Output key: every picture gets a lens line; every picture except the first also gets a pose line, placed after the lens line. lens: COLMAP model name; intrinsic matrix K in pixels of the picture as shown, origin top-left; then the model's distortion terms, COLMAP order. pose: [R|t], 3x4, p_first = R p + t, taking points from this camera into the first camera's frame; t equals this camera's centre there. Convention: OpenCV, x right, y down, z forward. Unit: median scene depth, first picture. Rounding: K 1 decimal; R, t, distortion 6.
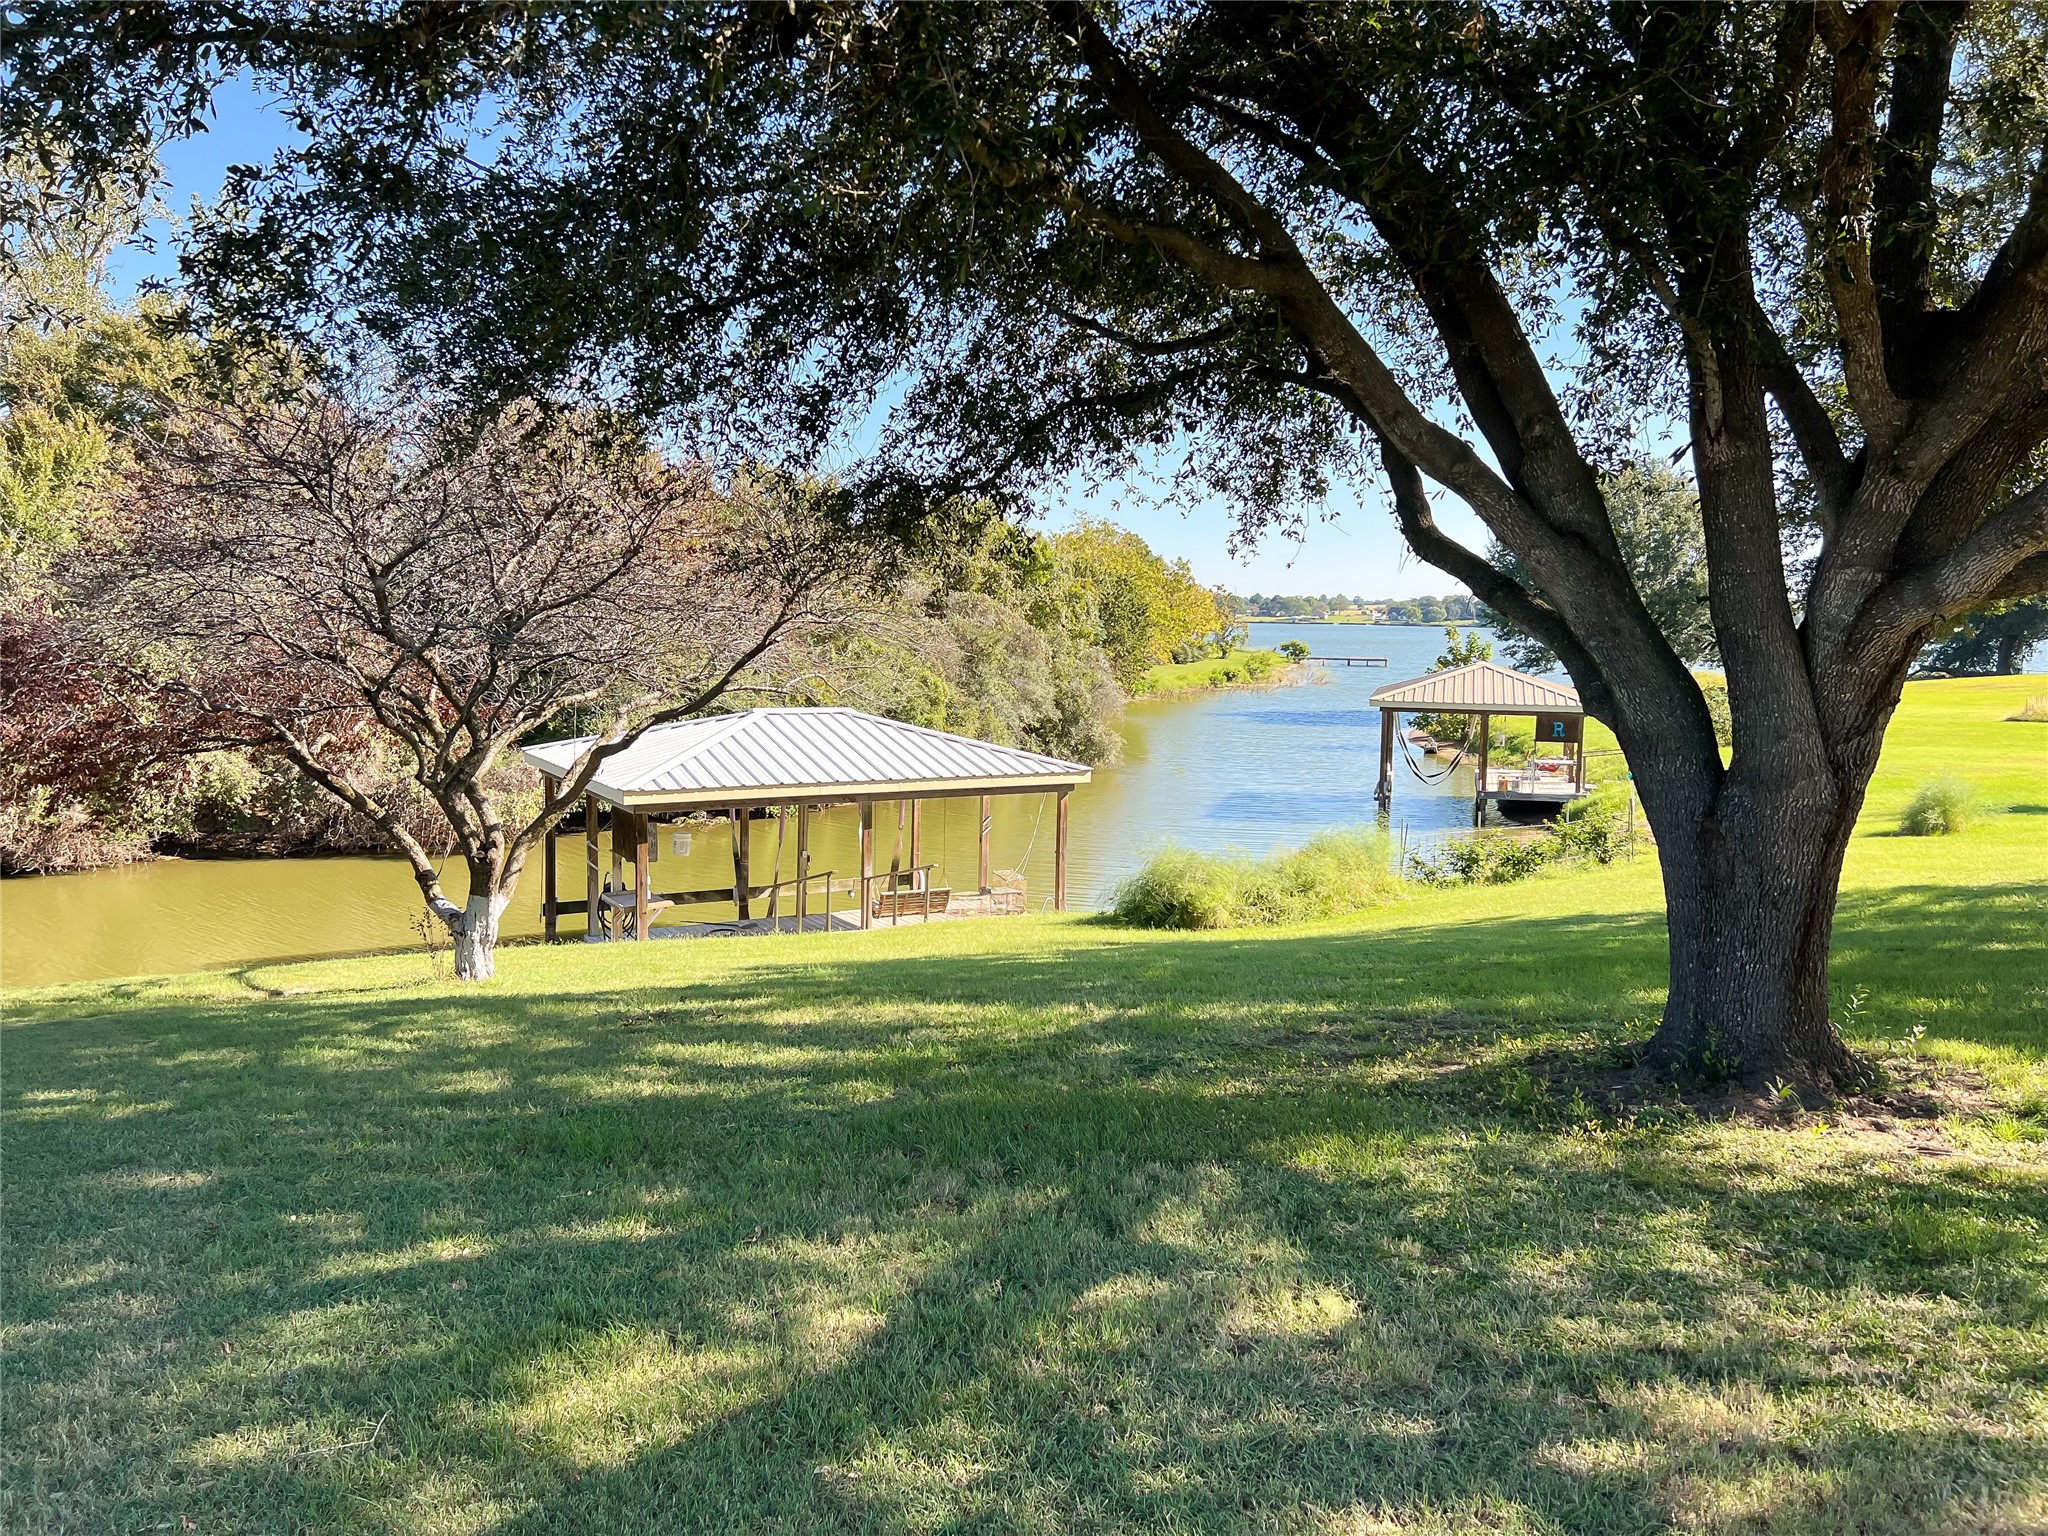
lens RADIAL K [[1566.1, 0, 1039.6], [0, 1566.1, 768.4], [0, 0, 1]] dist [0.126461, -0.208315]
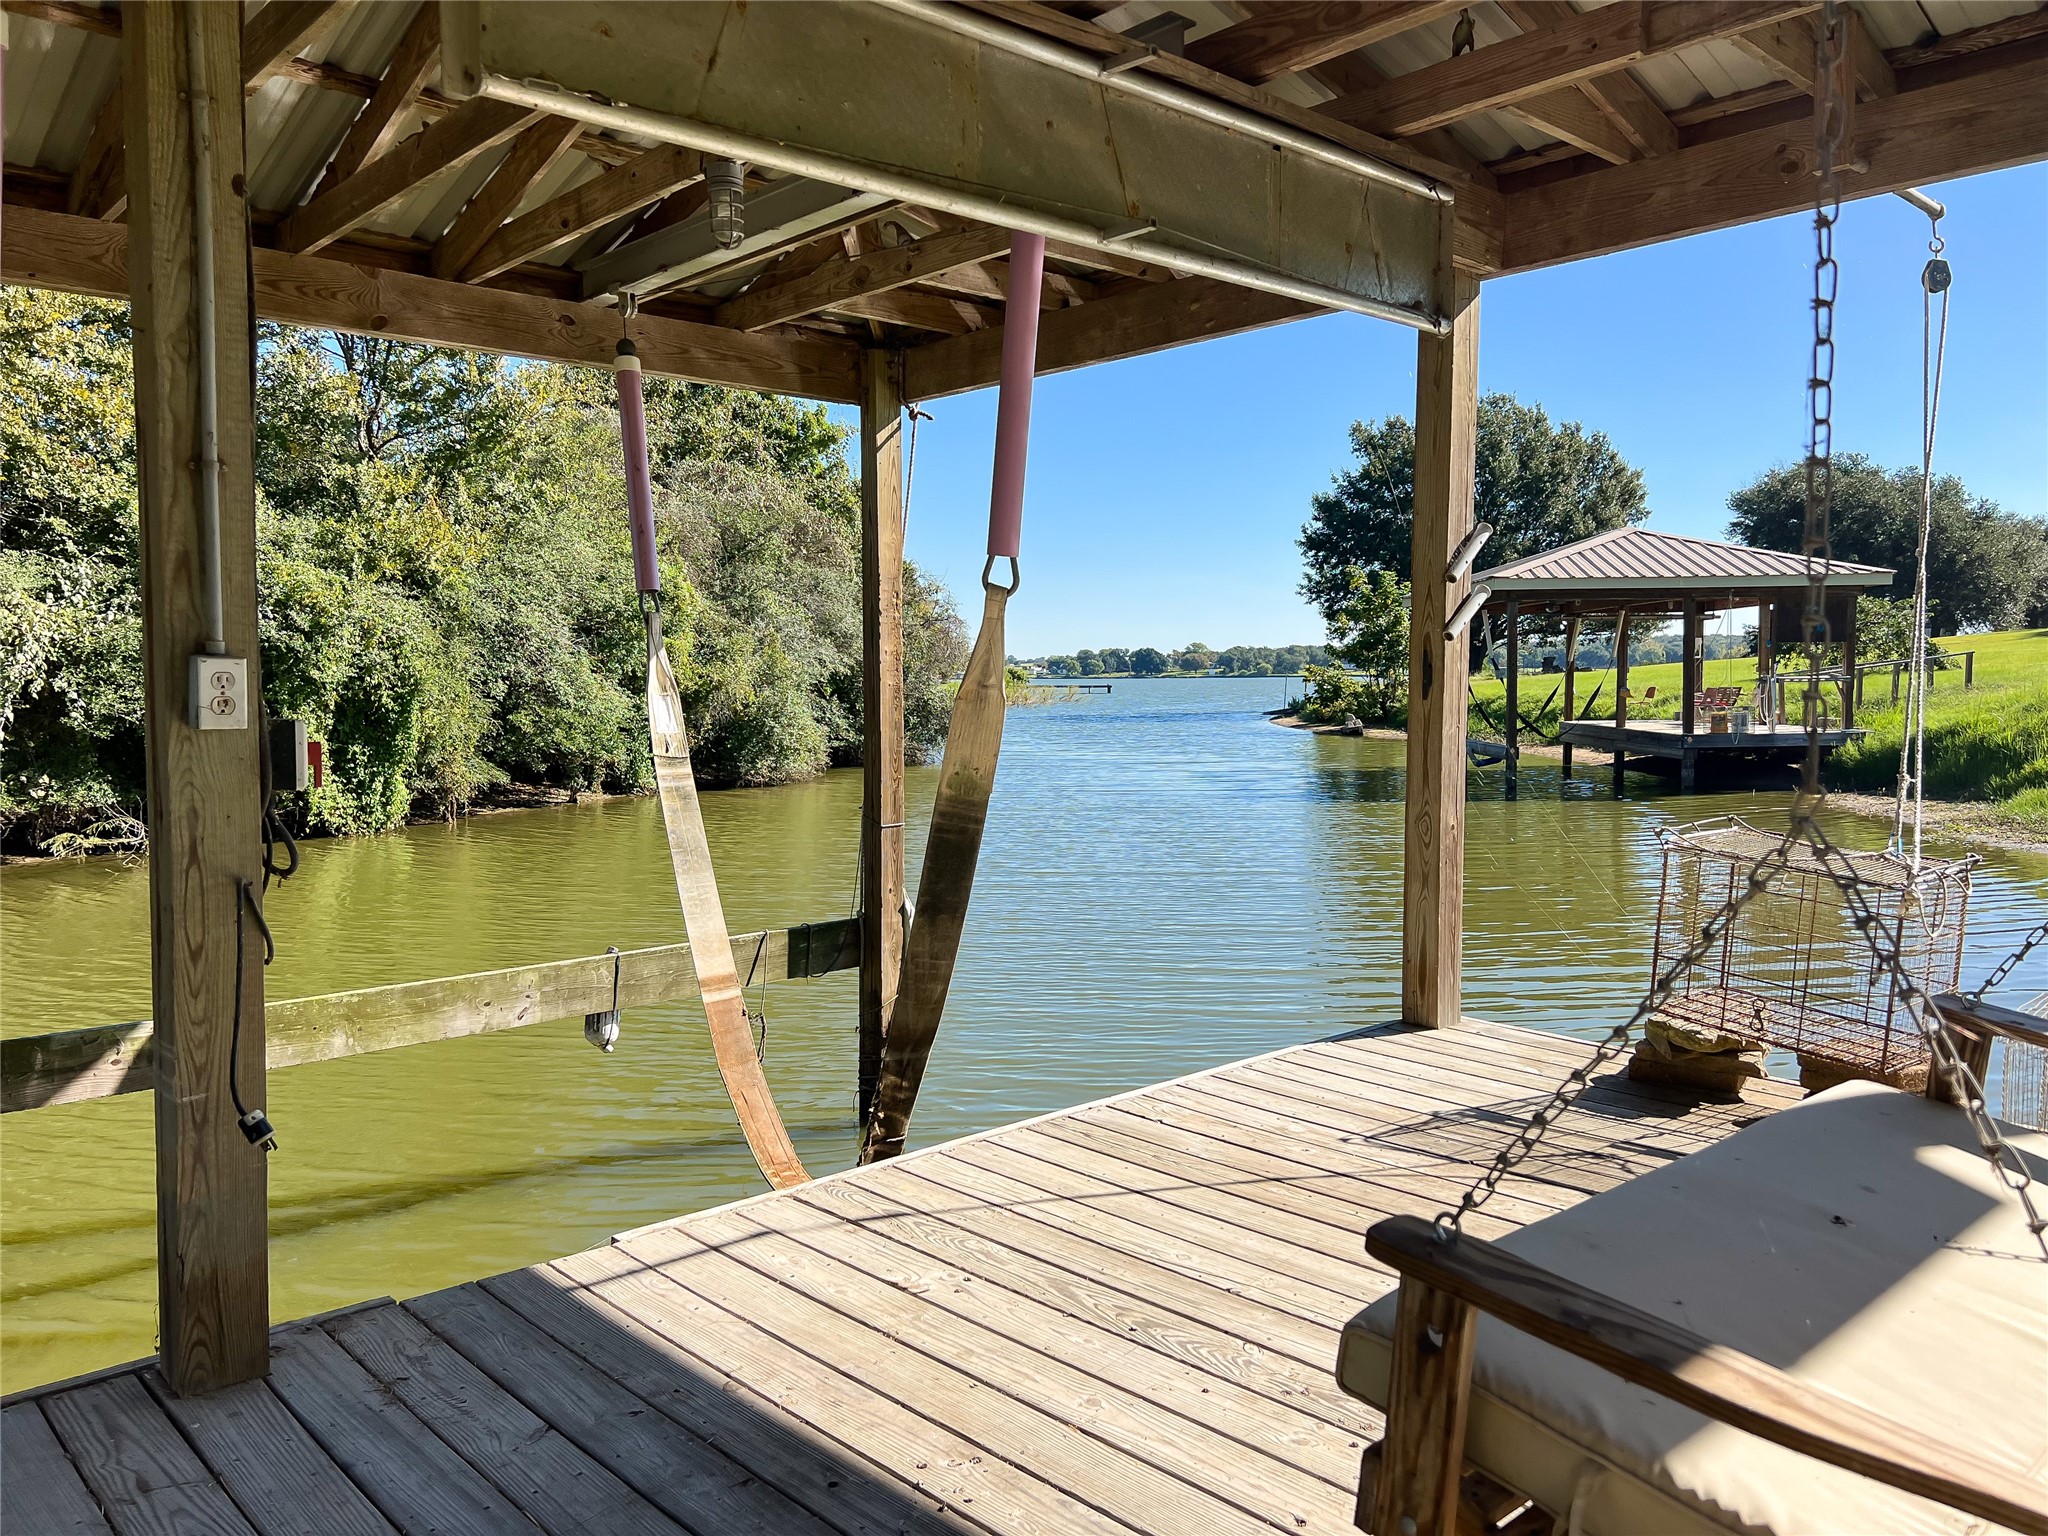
lens RADIAL K [[1566.1, 0, 1039.6], [0, 1566.1, 768.4], [0, 0, 1]] dist [0.126461, -0.208315]
pose [[0.976286, -0.037962, 0.213128, -0.106466], [0.046404, 0.998318, -0.034742, 0.055912], [-0.211451, 0.043808, 0.976406, 0.794016]]
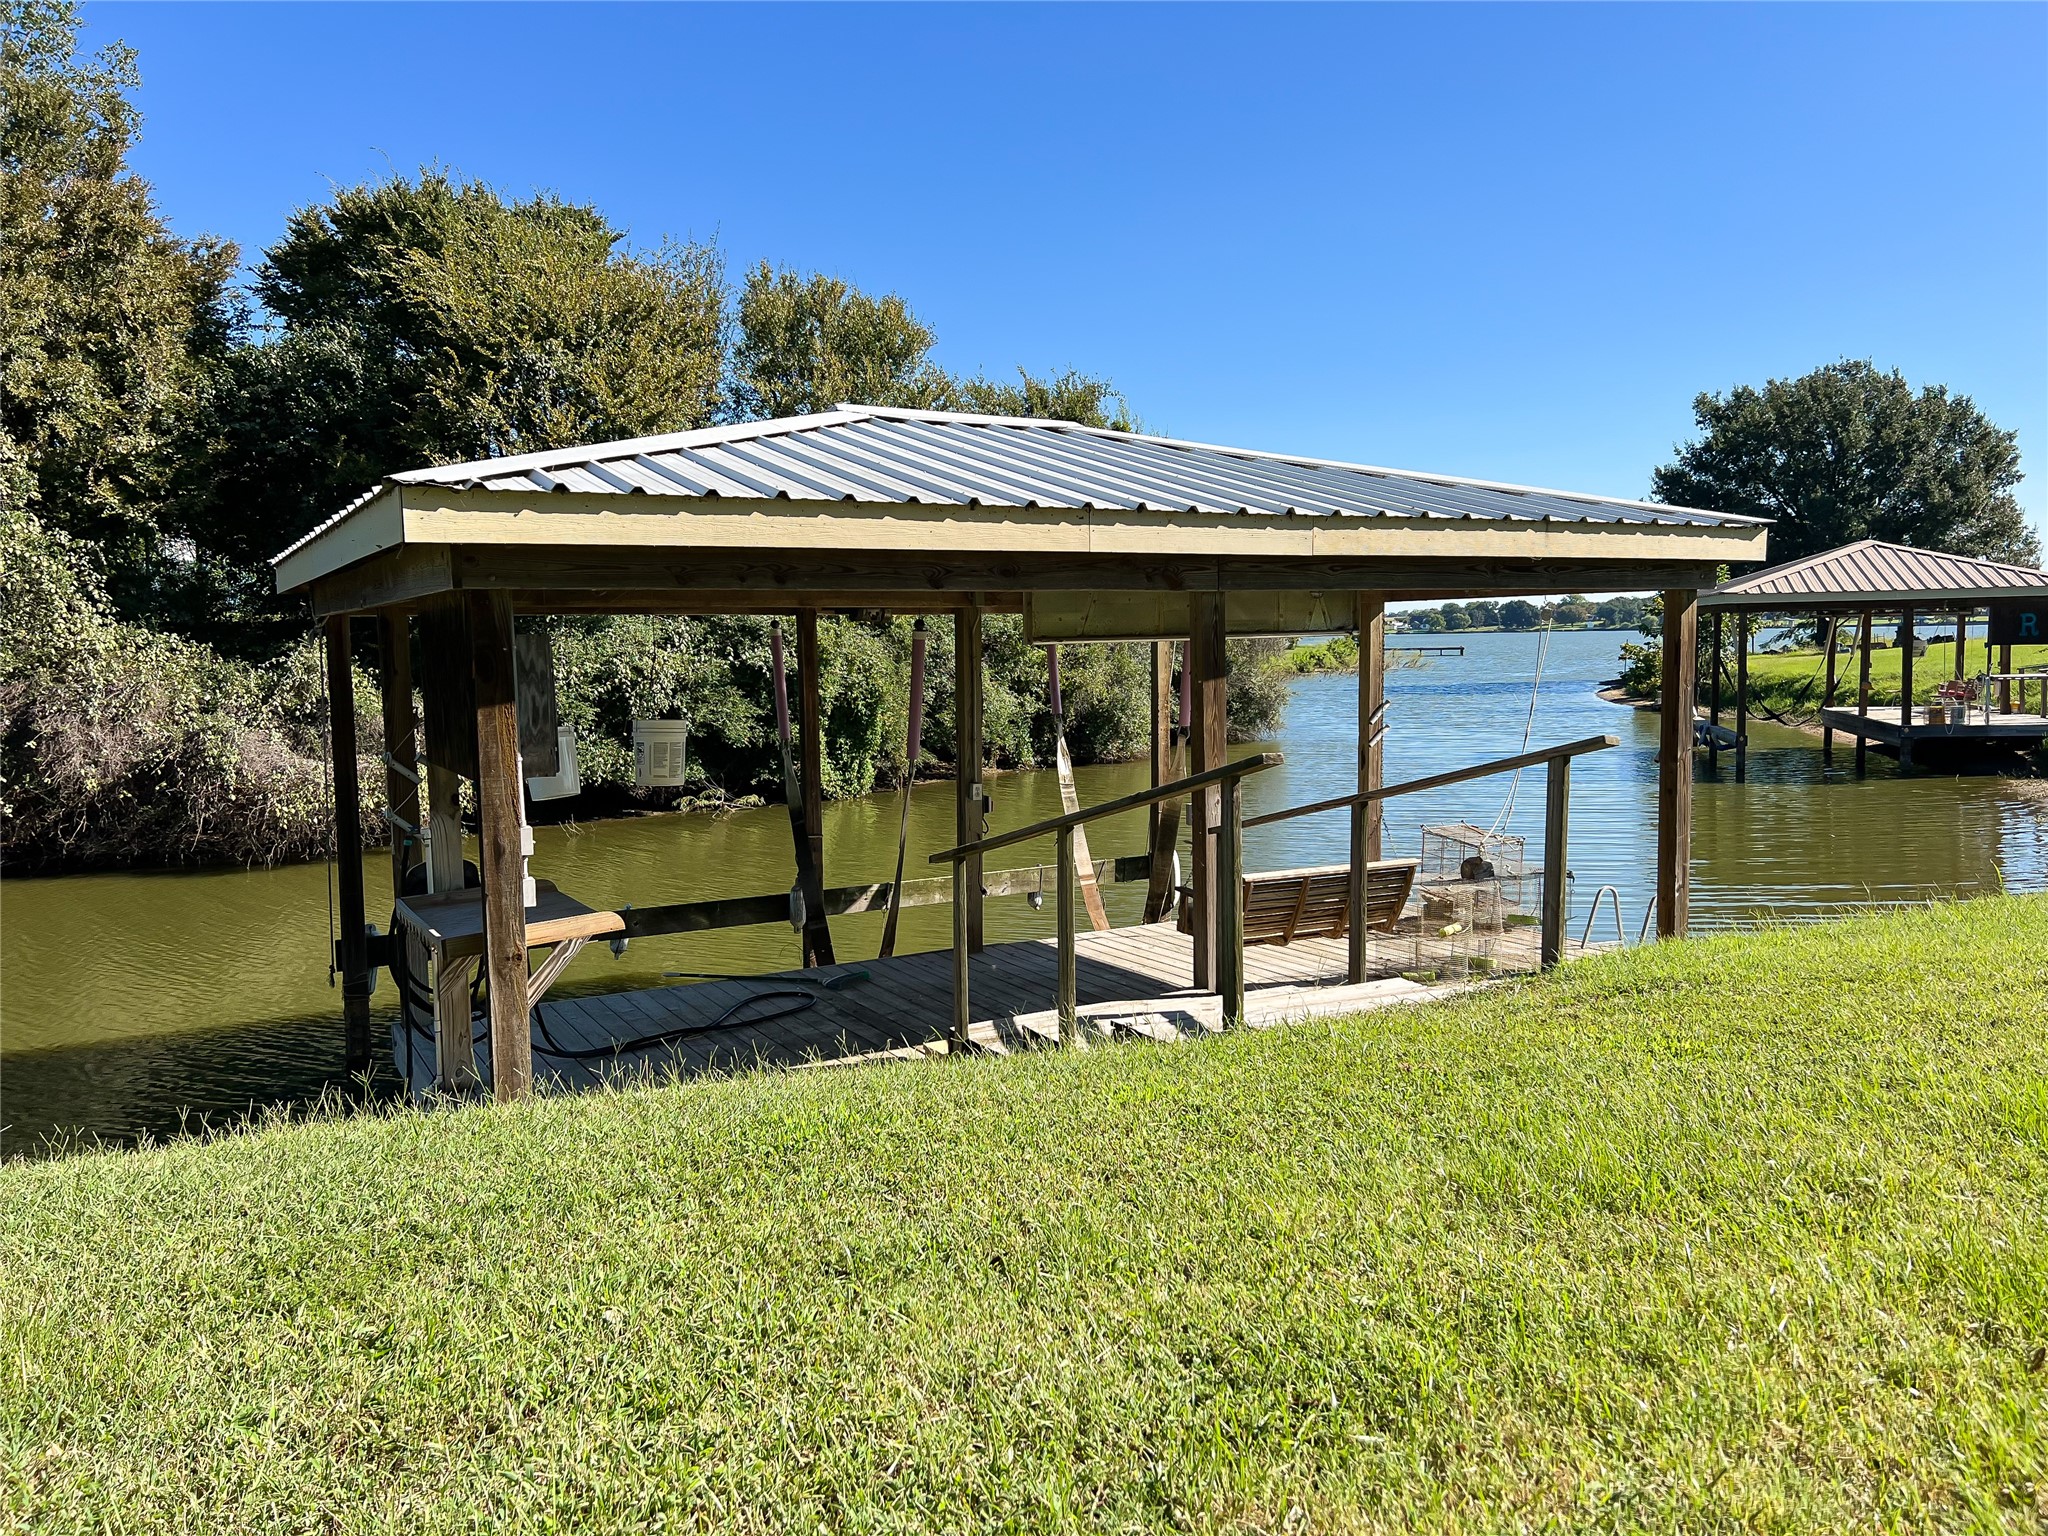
lens RADIAL K [[1566.1, 0, 1039.6], [0, 1566.1, 768.4], [0, 0, 1]] dist [0.126461, -0.208315]
pose [[0.999384, -0.033644, -0.010029, -0.112840], [0.033473, 0.999299, -0.016746, 0.048535], [0.010585, 0.016400, 0.999809, 0.530453]]
